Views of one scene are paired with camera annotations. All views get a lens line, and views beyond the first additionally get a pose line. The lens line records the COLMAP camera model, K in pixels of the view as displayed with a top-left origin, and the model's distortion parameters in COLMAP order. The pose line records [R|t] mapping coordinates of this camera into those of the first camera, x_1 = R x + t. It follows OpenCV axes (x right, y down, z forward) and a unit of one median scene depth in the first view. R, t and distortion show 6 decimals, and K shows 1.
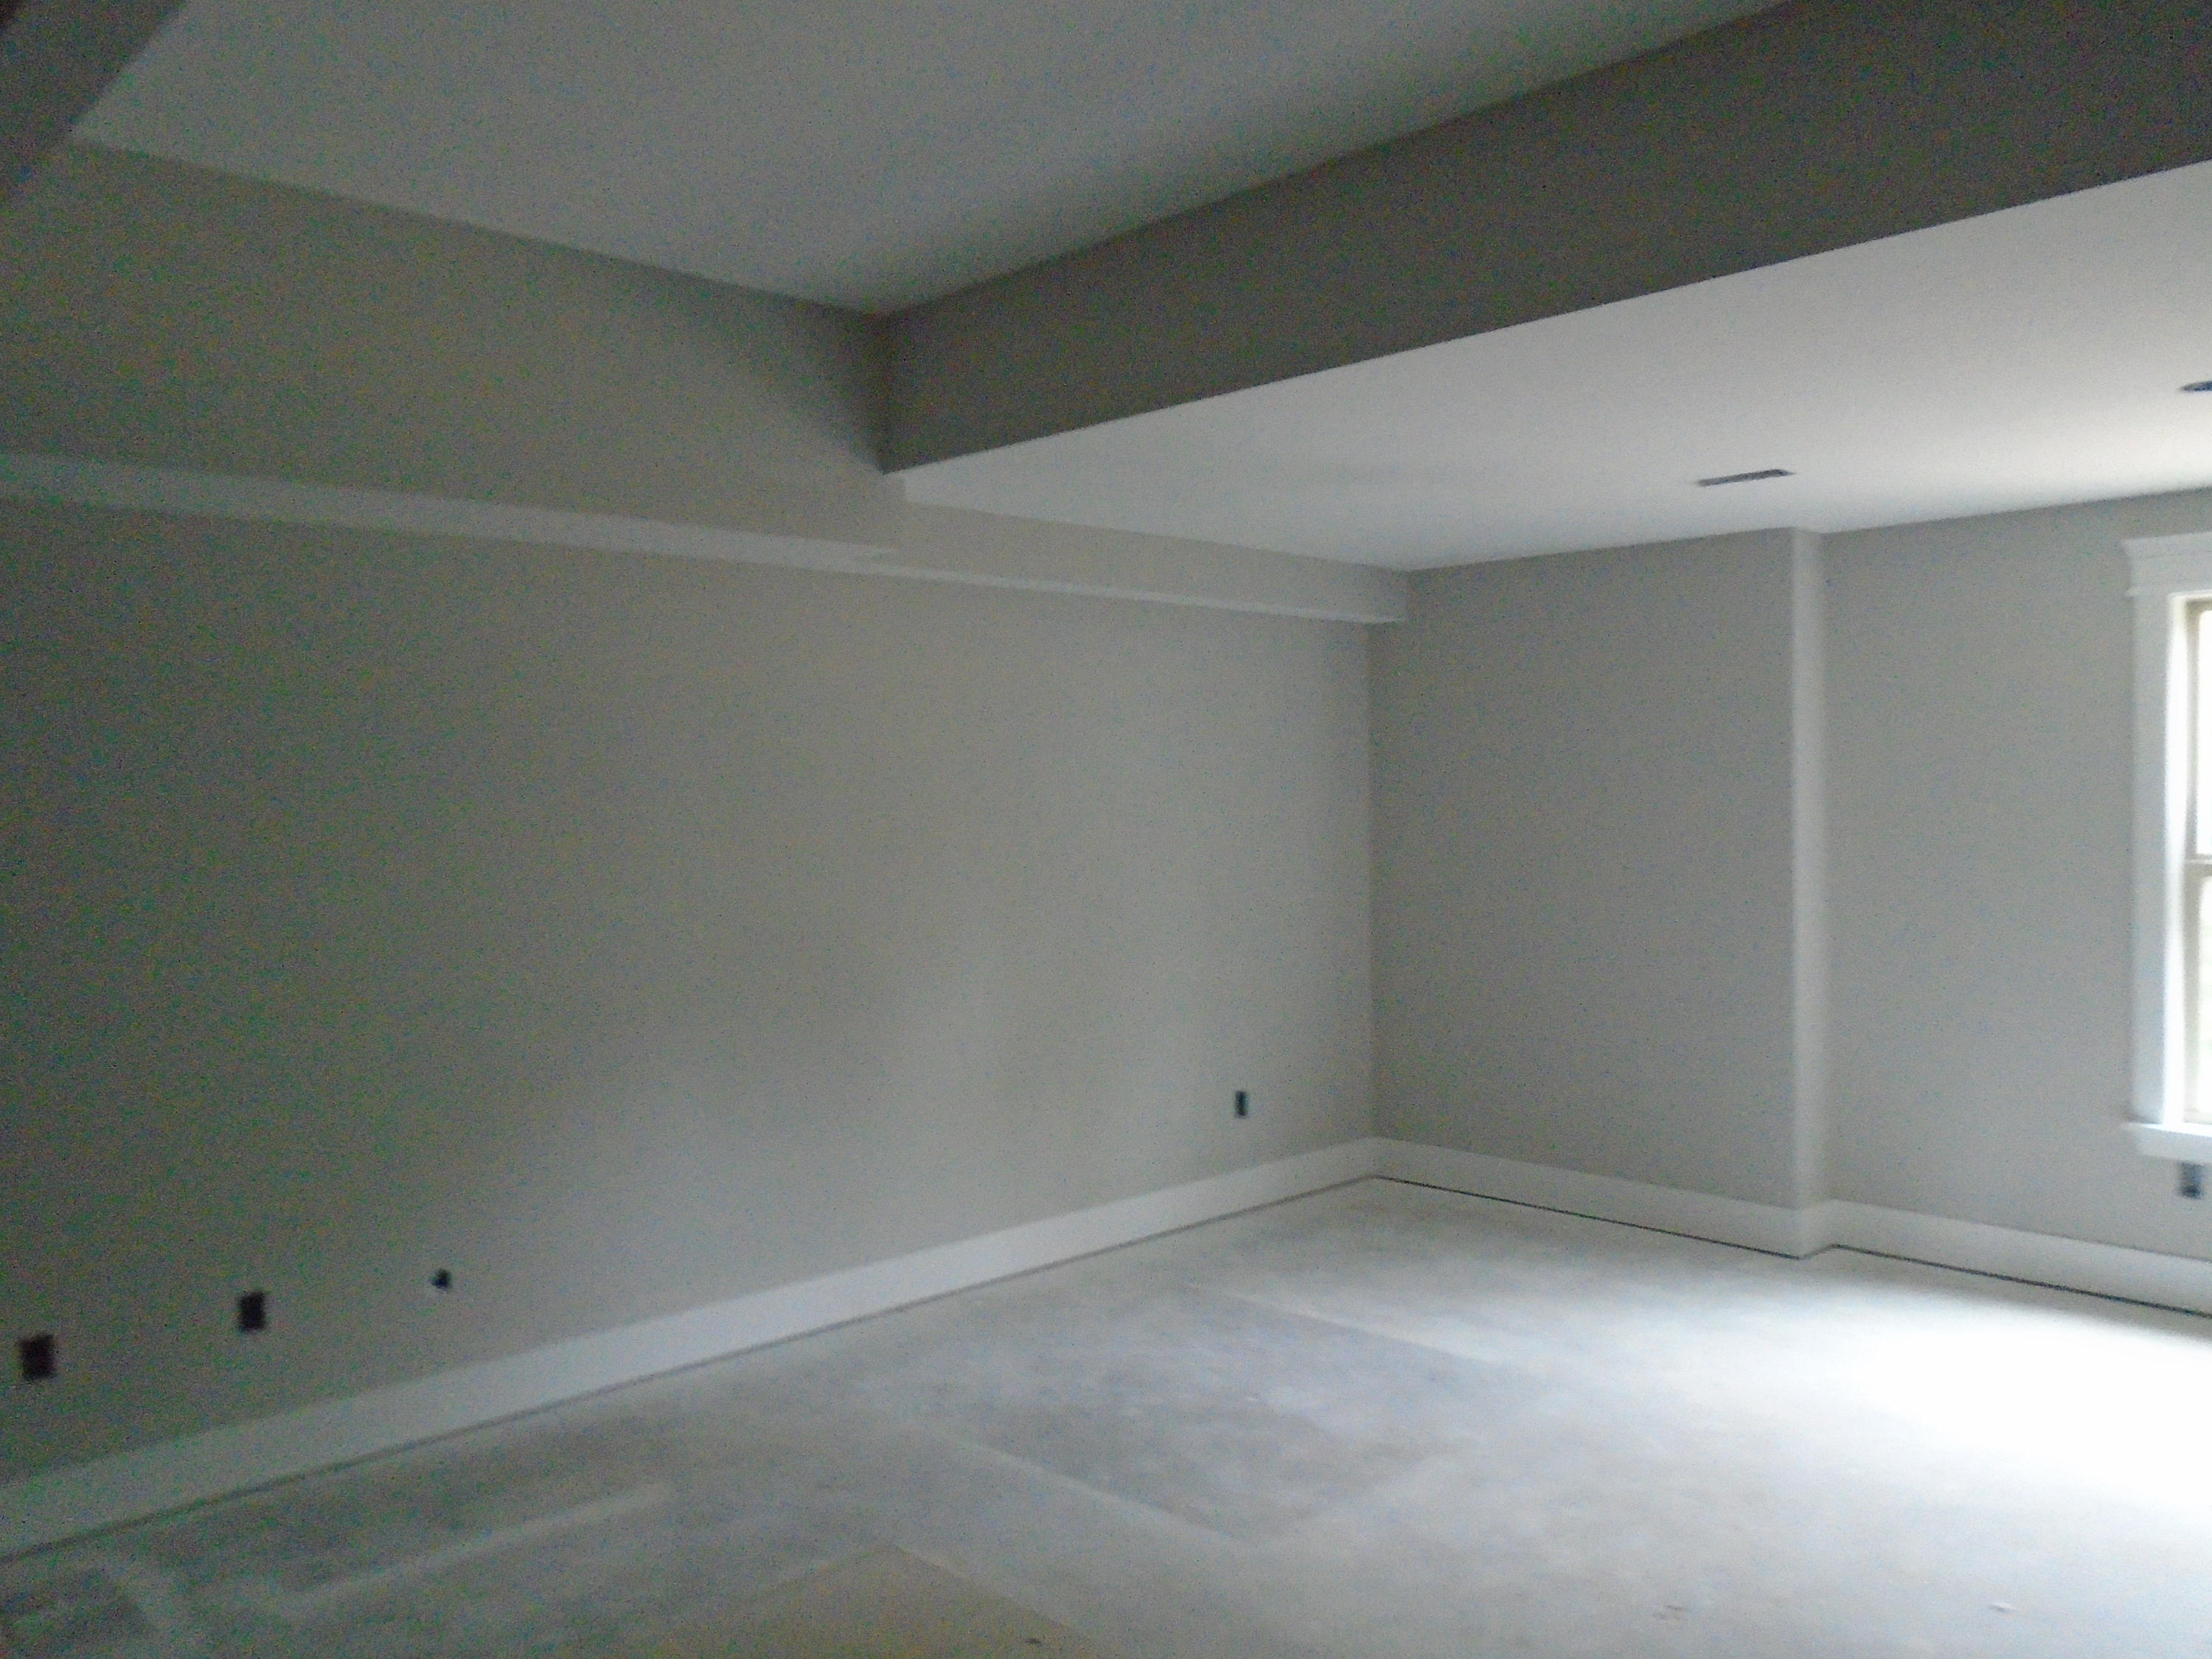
lens RADIAL K [[1717.0, 0, 1108.8], [0, 1717.0, 822.8], [0, 0, 1]] dist [-0.005260, -0.002763]
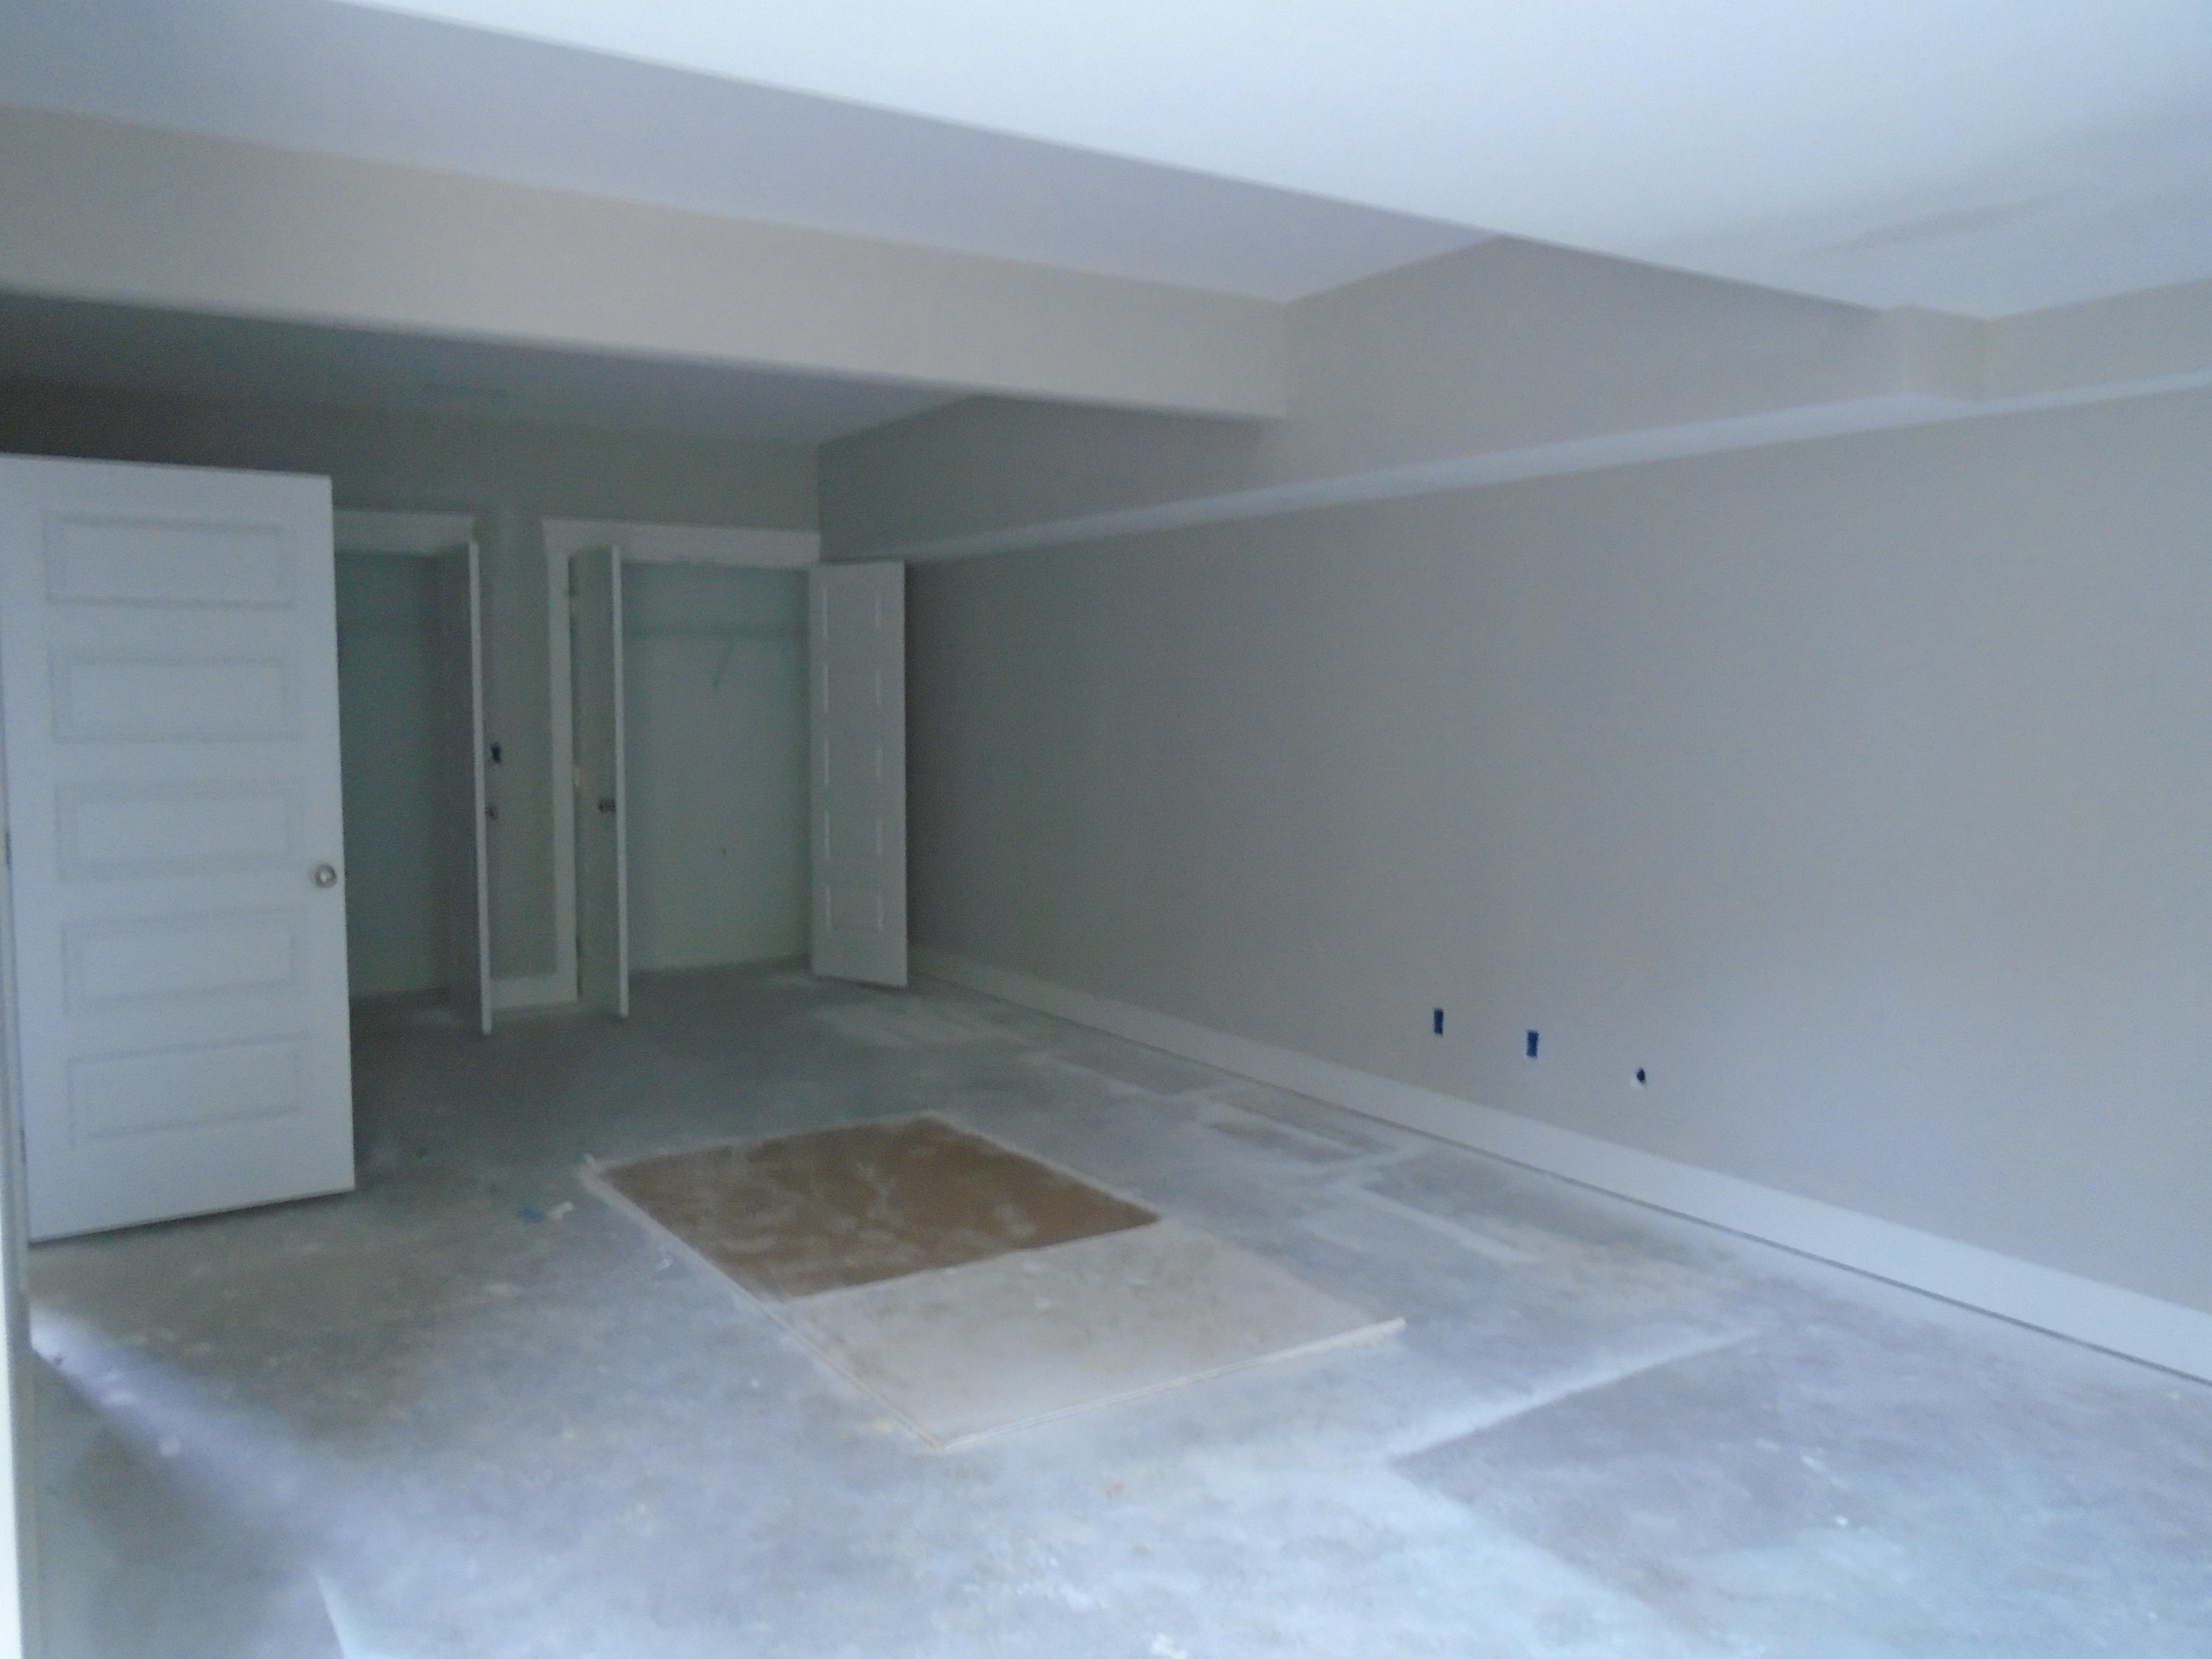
lens RADIAL K [[1717.0, 0, 1108.8], [0, 1717.0, 822.8], [0, 0, 1]] dist [-0.005260, -0.002763]
pose [[-0.180516, 0.097682, -0.978709, 0.912600], [-0.027687, 0.994157, 0.104331, -0.030462], [0.983182, 0.045931, -0.176757, 0.892827]]
